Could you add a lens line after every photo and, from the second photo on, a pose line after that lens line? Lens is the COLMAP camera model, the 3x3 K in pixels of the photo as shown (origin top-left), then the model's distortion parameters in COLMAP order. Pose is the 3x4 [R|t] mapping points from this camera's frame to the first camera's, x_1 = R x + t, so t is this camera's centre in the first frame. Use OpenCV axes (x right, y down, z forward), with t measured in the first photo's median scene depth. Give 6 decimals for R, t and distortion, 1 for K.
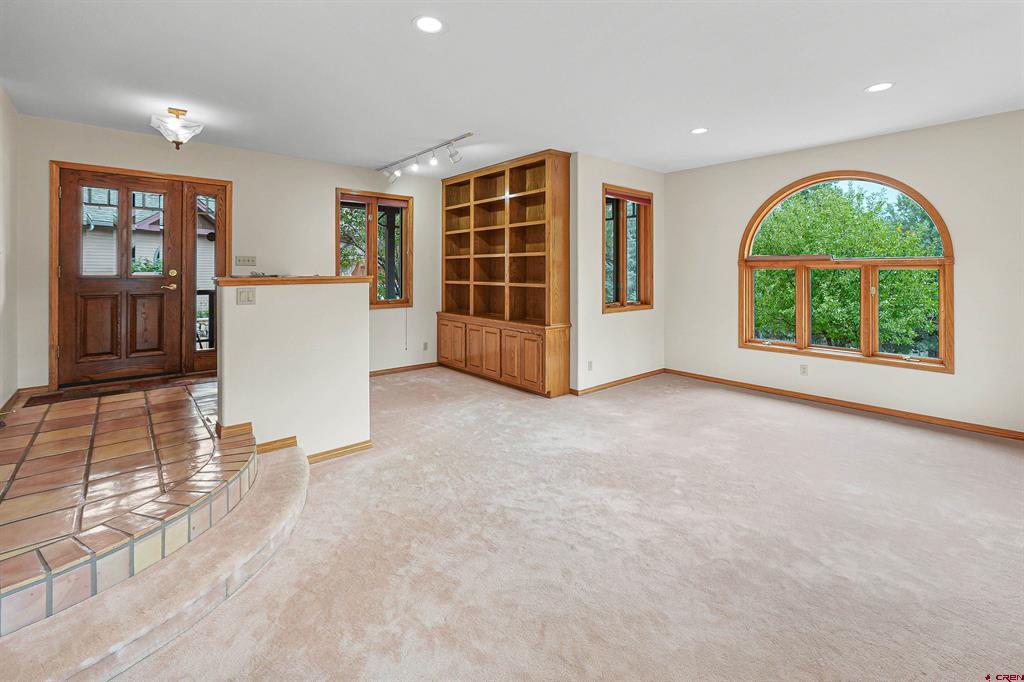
lens RADIAL K [[444.7, 0, 515.2], [0, 444.7, 270.0], [0, 0, 1]] dist [-0.000819, 0.000064]
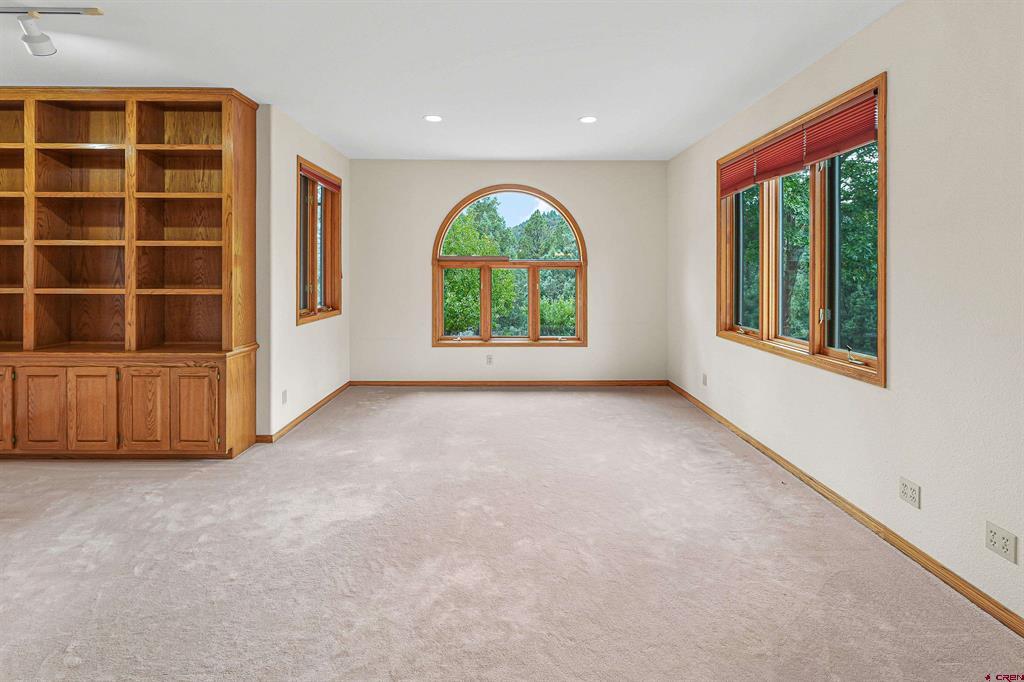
lens RADIAL K [[444.7, 0, 515.2], [0, 444.7, 270.0], [0, 0, 1]] dist [-0.000819, 0.000064]
pose [[0.647827, 0.003633, 0.761779, -0.142727], [-0.004296, 0.999990, -0.001117, 0.001752], [-0.761776, -0.002549, 0.647836, 0.214407]]
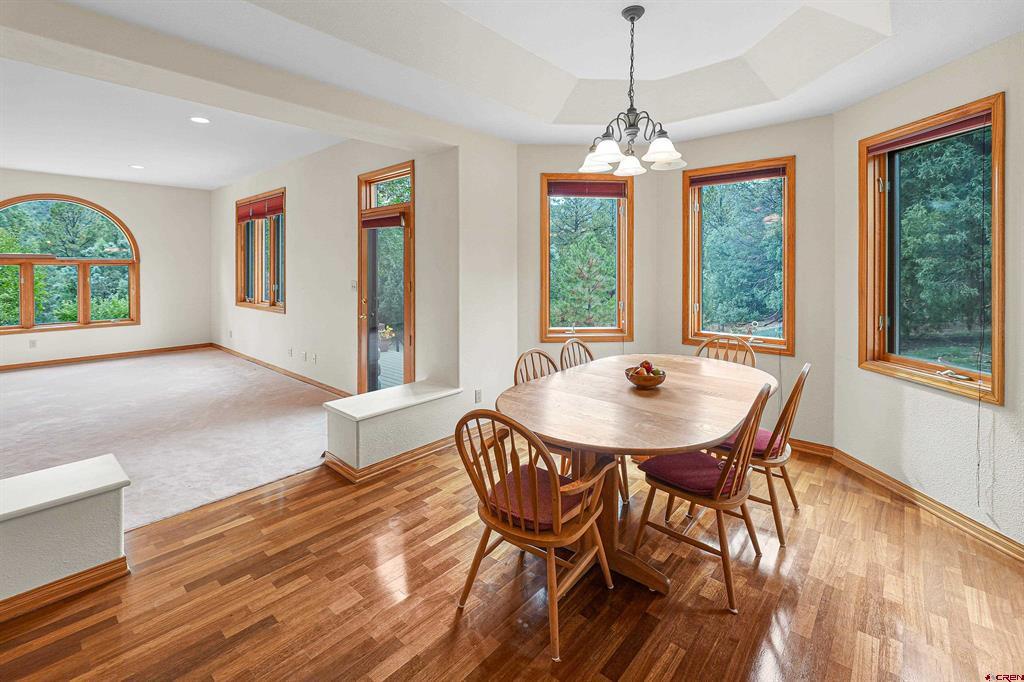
lens RADIAL K [[449.7, 0, 508.2], [0, 449.7, 268.9], [0, 0, 1]] dist [-0.002131, -0.000357]
pose [[-0.117587, -0.003416, 0.993057, -0.727767], [-0.002762, 0.999991, 0.003112, 0.000348], [-0.993059, -0.002377, -0.117596, -0.190189]]
